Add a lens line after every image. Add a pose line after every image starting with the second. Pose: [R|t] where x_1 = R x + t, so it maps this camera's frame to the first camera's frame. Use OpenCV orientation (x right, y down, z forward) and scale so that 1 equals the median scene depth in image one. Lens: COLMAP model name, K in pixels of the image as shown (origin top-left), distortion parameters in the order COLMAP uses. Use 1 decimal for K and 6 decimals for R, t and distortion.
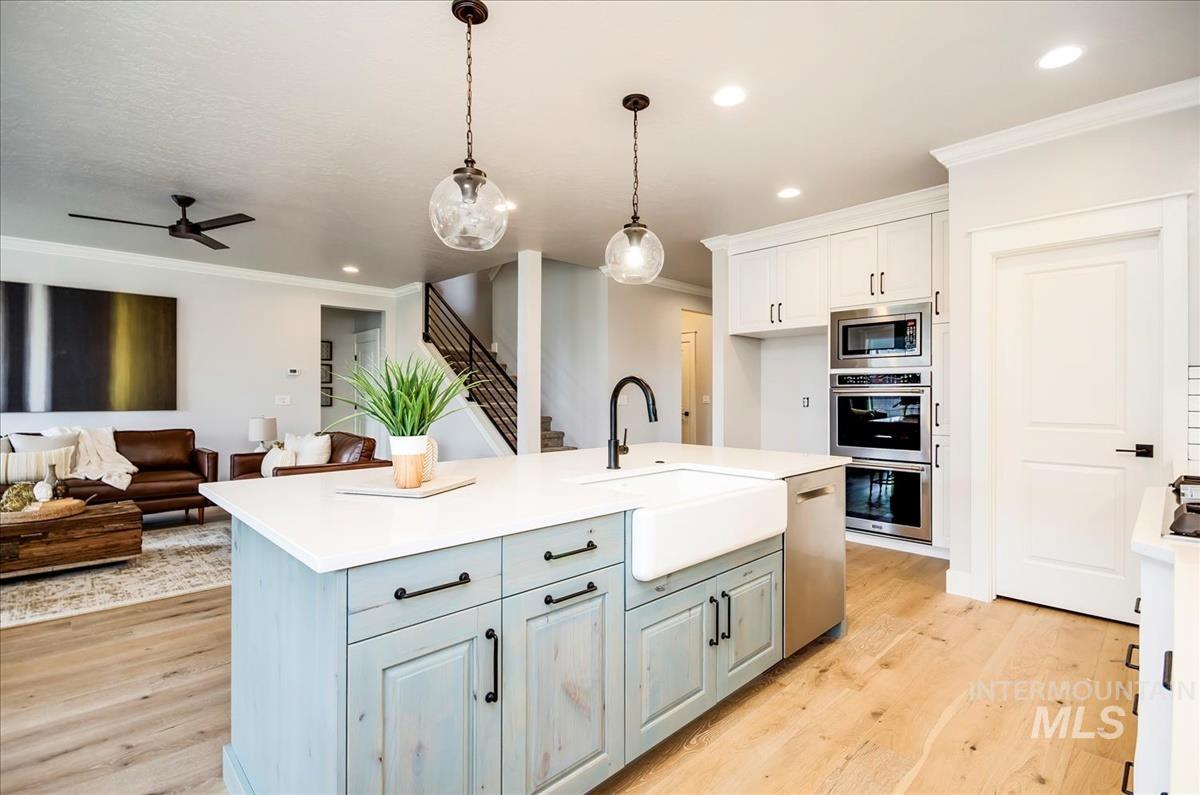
lens RADIAL K [[554.4, 0, 603.9], [0, 554.4, 391.8], [0, 0, 1]] dist [-0.002323, -0.000025]
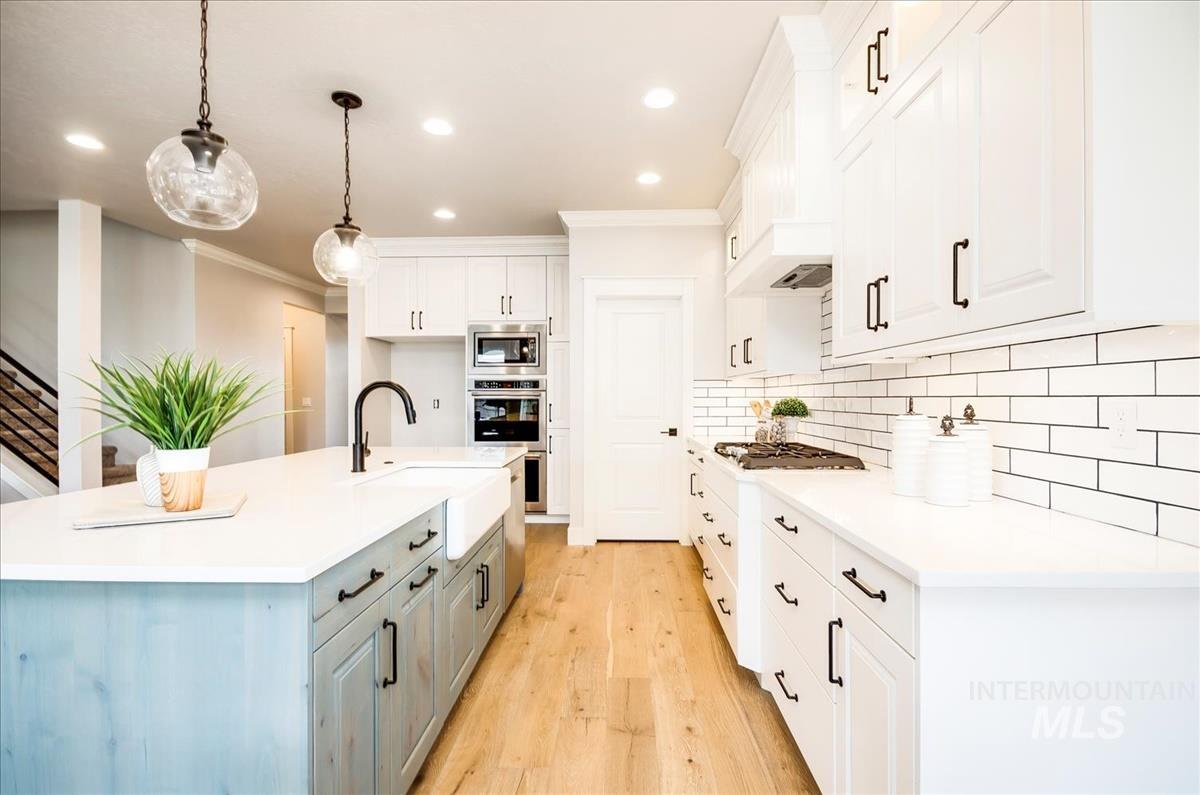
lens RADIAL K [[554.6, 0, 601.3], [0, 554.6, 401.4], [0, 0, 1]] dist [-0.001698, 0.000207]
pose [[0.722670, -0.006688, 0.691161, -0.298053], [-0.003131, 0.999911, 0.012949, -0.003237], [-0.691186, -0.011522, 0.722585, -0.026661]]
